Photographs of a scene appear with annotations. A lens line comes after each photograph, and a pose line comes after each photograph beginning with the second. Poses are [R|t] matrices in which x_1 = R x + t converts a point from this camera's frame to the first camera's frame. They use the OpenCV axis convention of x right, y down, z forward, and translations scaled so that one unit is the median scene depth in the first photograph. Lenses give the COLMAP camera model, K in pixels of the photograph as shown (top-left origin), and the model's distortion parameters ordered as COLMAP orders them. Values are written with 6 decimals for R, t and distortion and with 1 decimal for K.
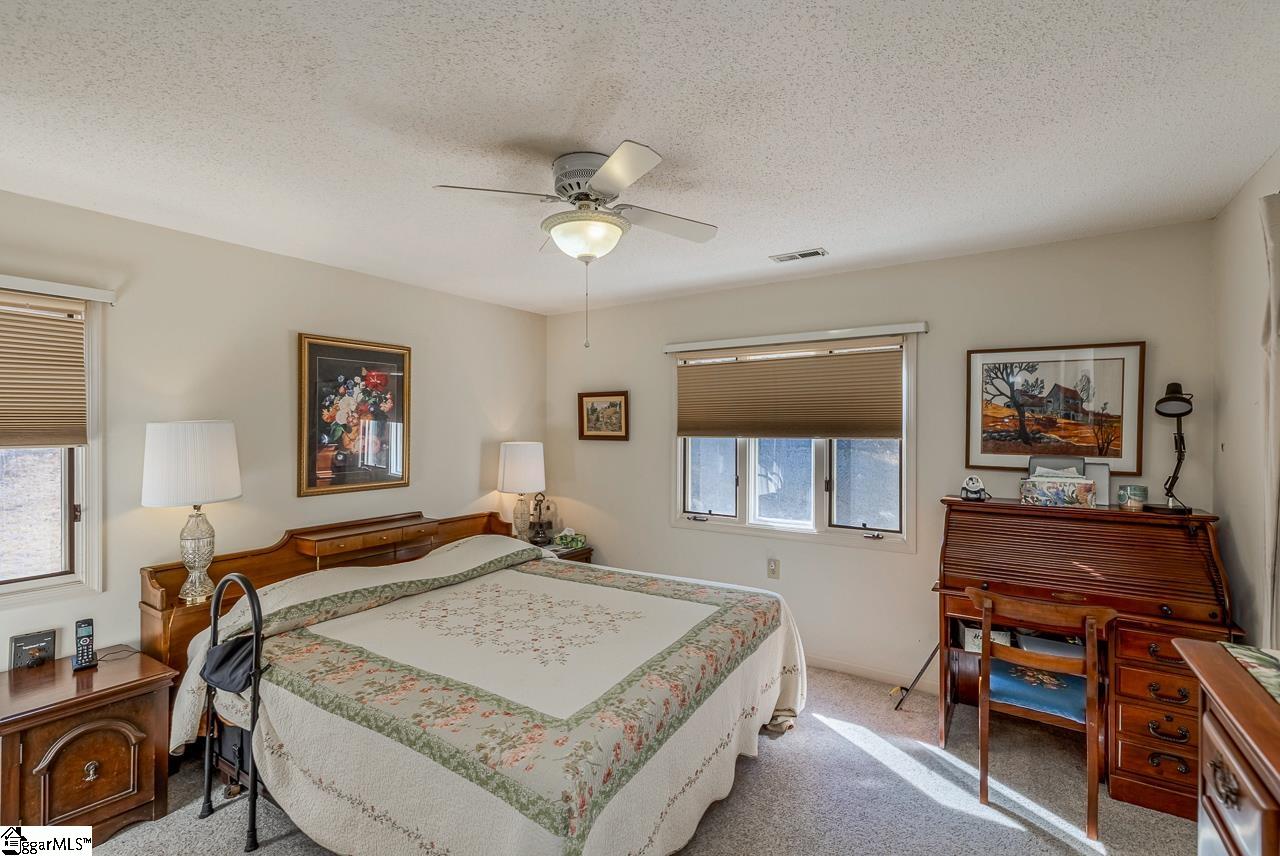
lens RADIAL K [[554.4, 0, 664.8], [0, 554.4, 425.8], [0, 0, 1]] dist [-0.000454, 0.000092]
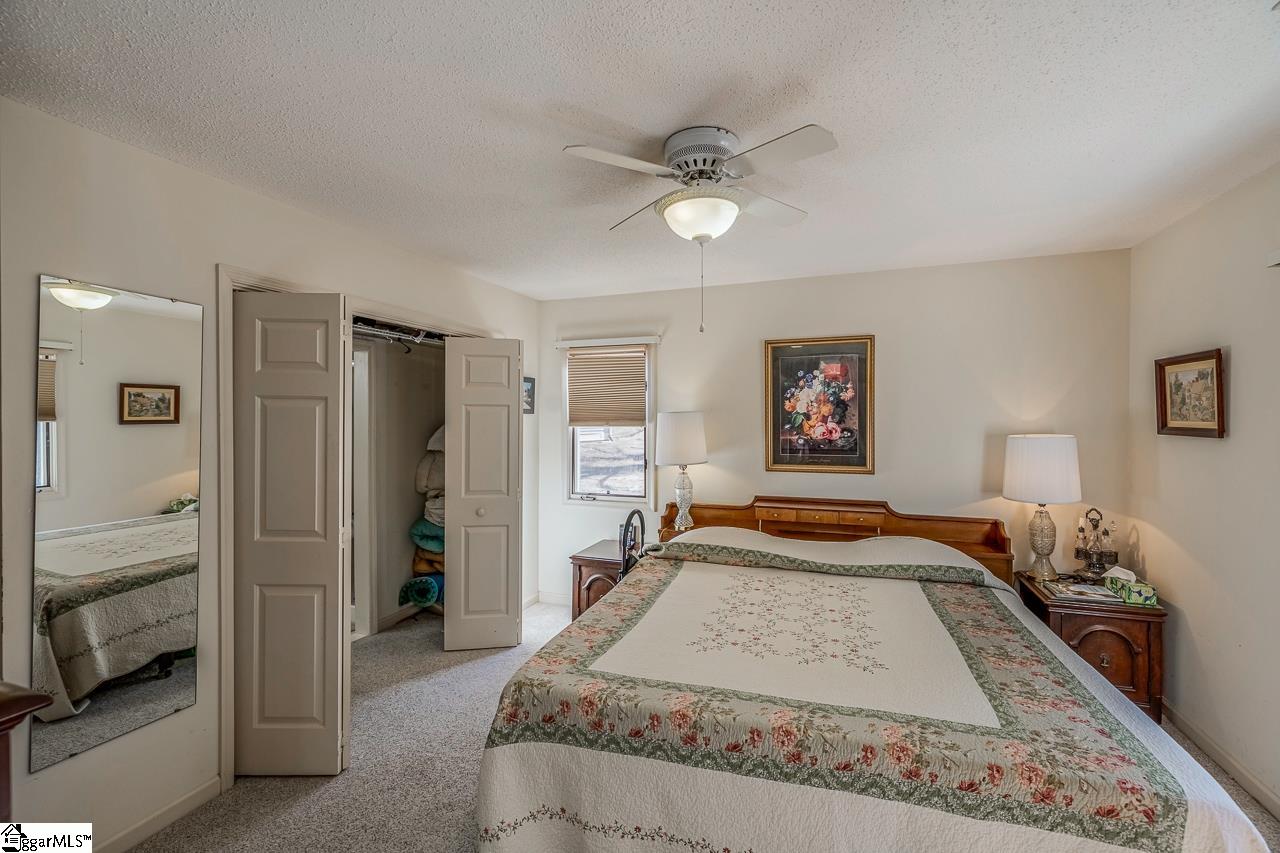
lens RADIAL K [[554.4, 0, 640.3], [0, 554.4, 419.8], [0, 0, 1]] dist [-0.000454, 0.000092]
pose [[0.220341, 0.005635, -0.975407, 0.471399], [0.005445, 0.999961, 0.007007, 0.001653], [0.975408, -0.006855, 0.220302, 0.416916]]
